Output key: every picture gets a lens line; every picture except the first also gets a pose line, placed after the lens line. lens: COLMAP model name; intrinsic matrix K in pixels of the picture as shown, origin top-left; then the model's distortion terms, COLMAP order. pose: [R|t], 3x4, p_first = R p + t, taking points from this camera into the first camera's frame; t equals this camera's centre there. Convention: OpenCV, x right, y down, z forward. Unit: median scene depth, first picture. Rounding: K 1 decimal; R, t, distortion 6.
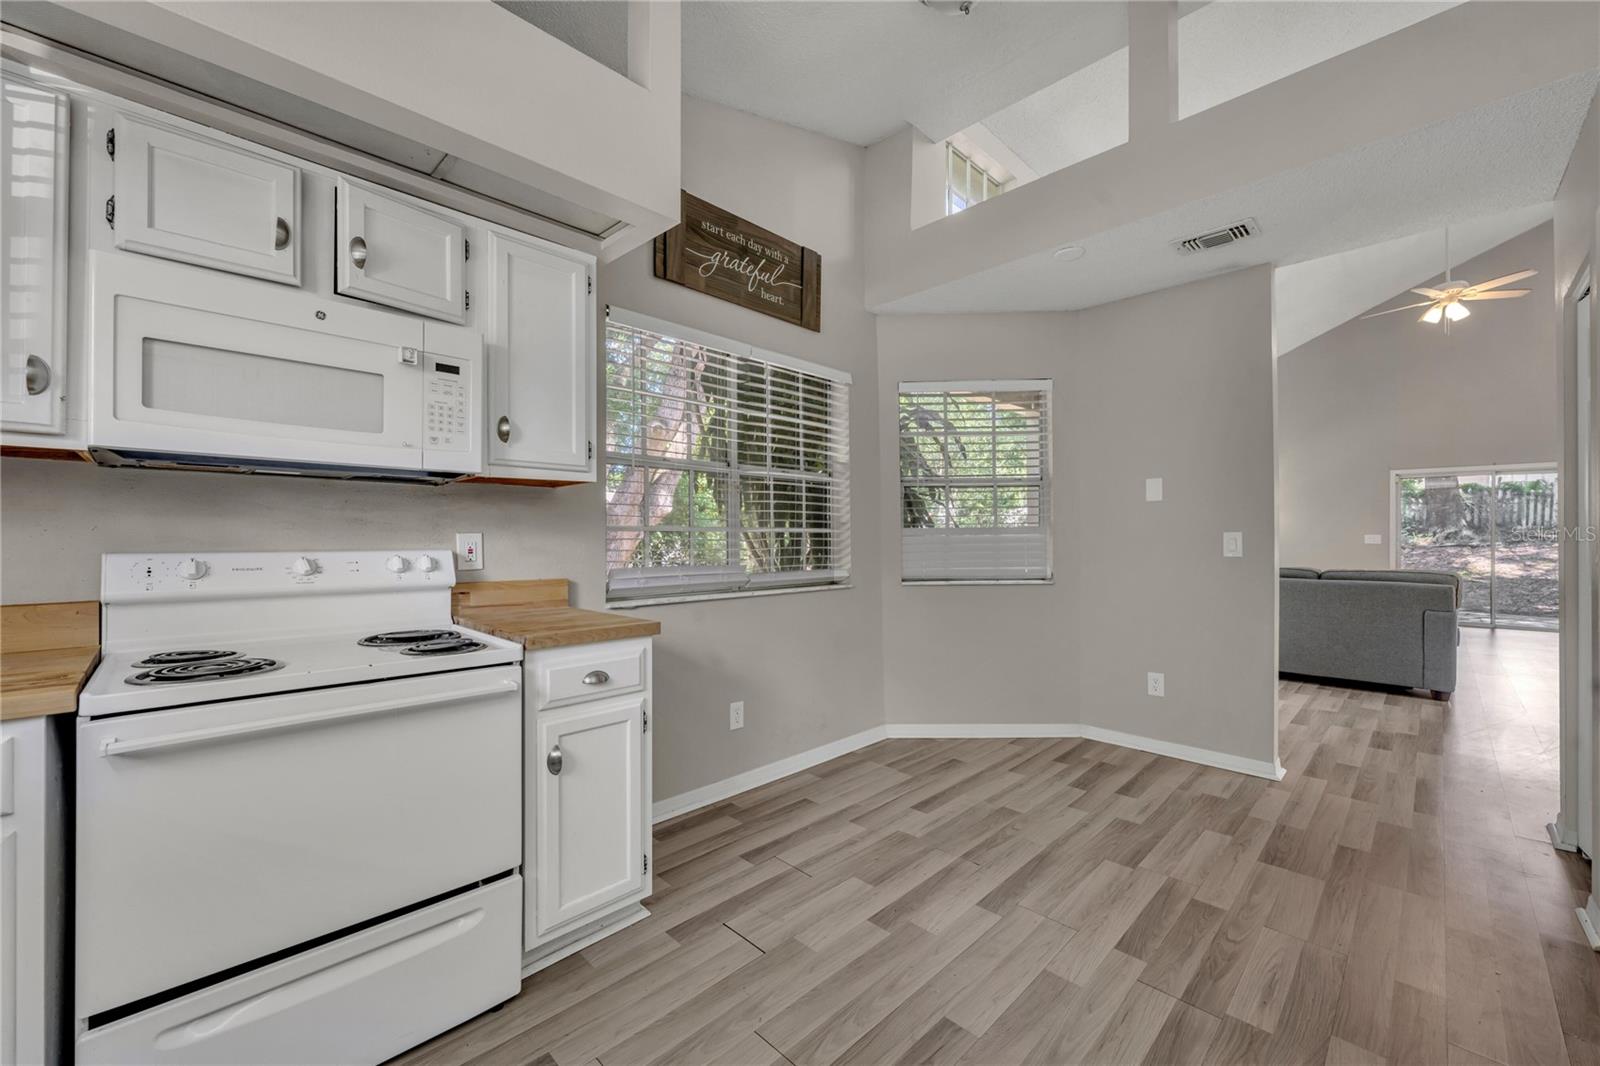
lens RADIAL K [[639.7, 0, 800.9], [0, 639.7, 533.4], [0, 0, 1]] dist [0.006542, -0.000365]
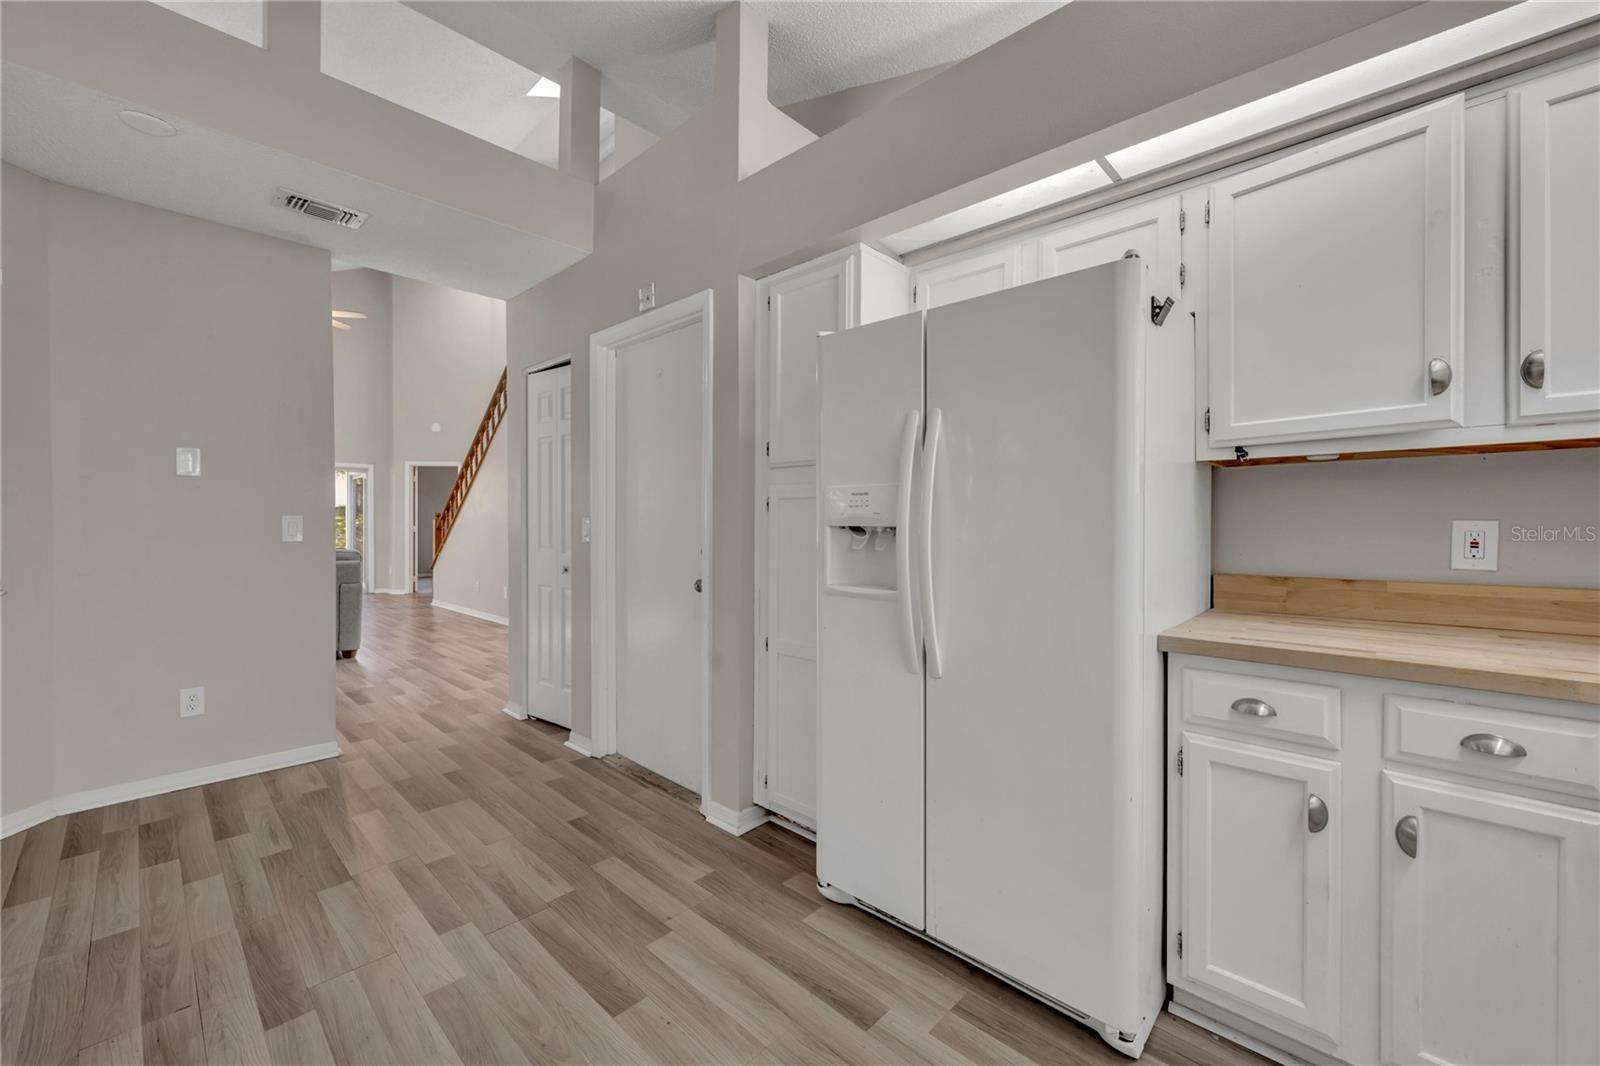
lens RADIAL K [[639.7, 0, 796.4], [0, 639.7, 521.8], [0, 0, 1]] dist [0.006542, -0.000365]
pose [[-0.019136, 0.002457, 0.999814, -0.303928], [-0.007637, 0.999967, -0.002603, 0.004058], [-0.999788, -0.007686, -0.019116, 0.279033]]
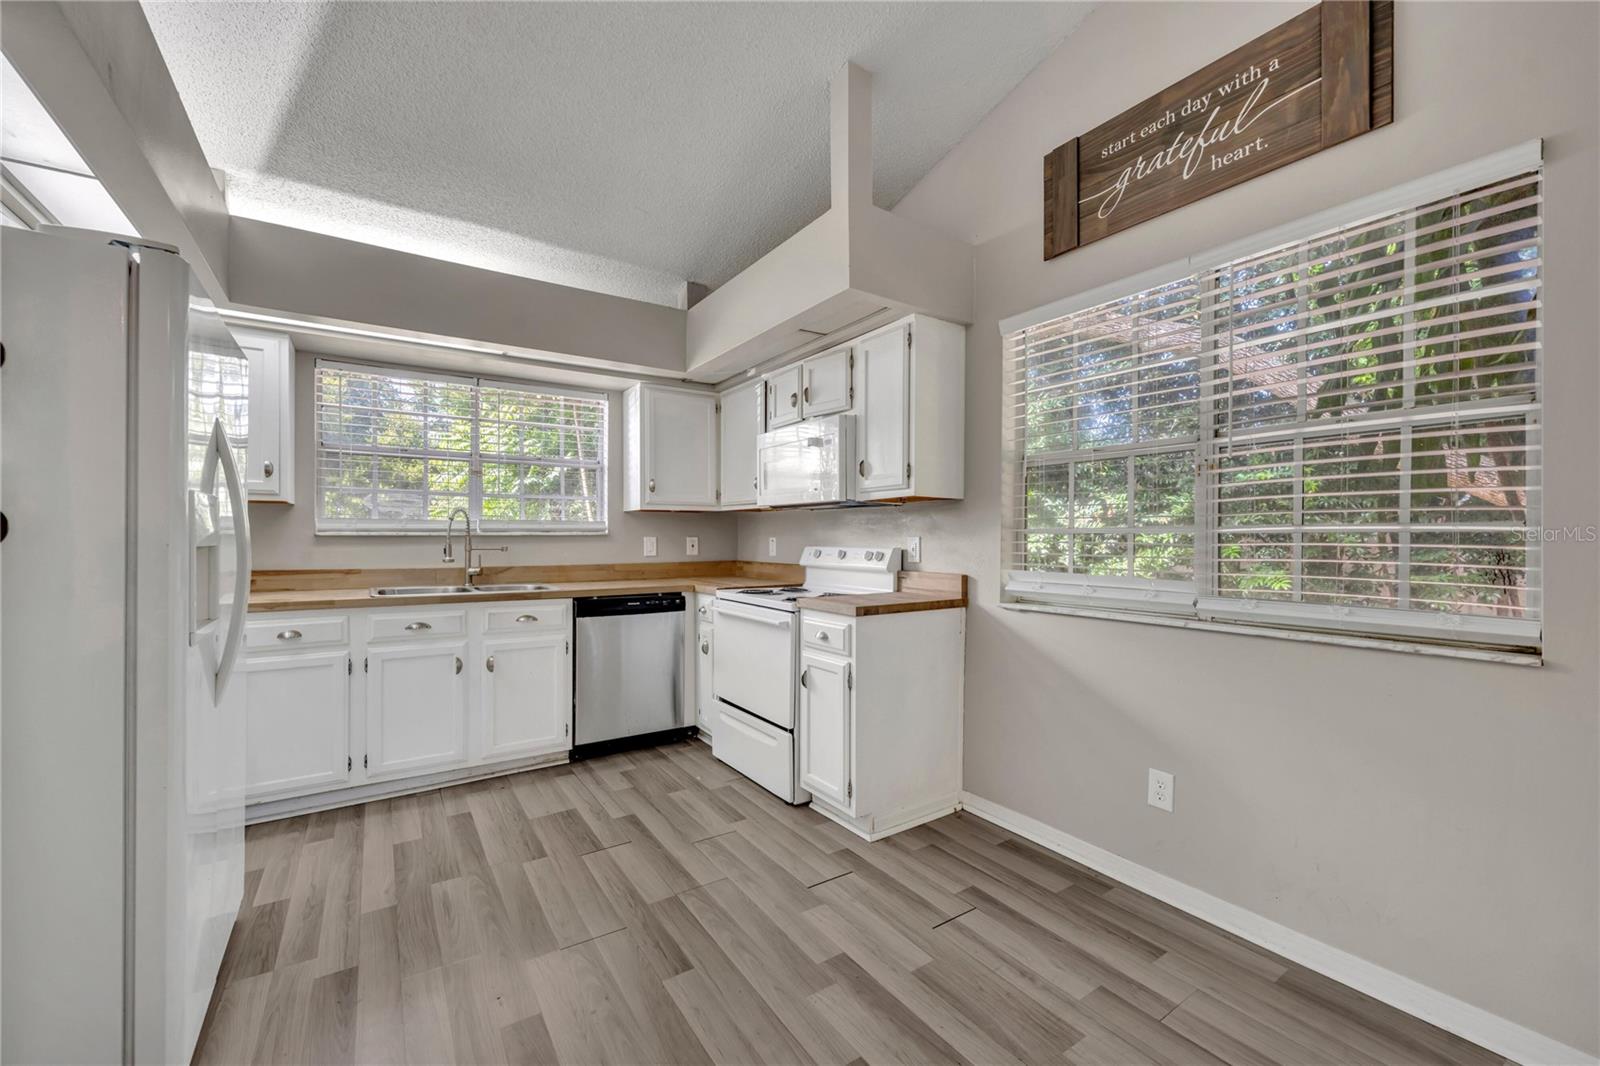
lens RADIAL K [[639.7, 0, 794.9], [0, 639.7, 535.8], [0, 0, 1]] dist [0.006542, -0.000365]
pose [[-0.196525, -0.002694, -0.980495, 0.912925], [0.003774, 0.999987, -0.003504, 0.001717], [0.980492, -0.004389, -0.196512, 0.988448]]
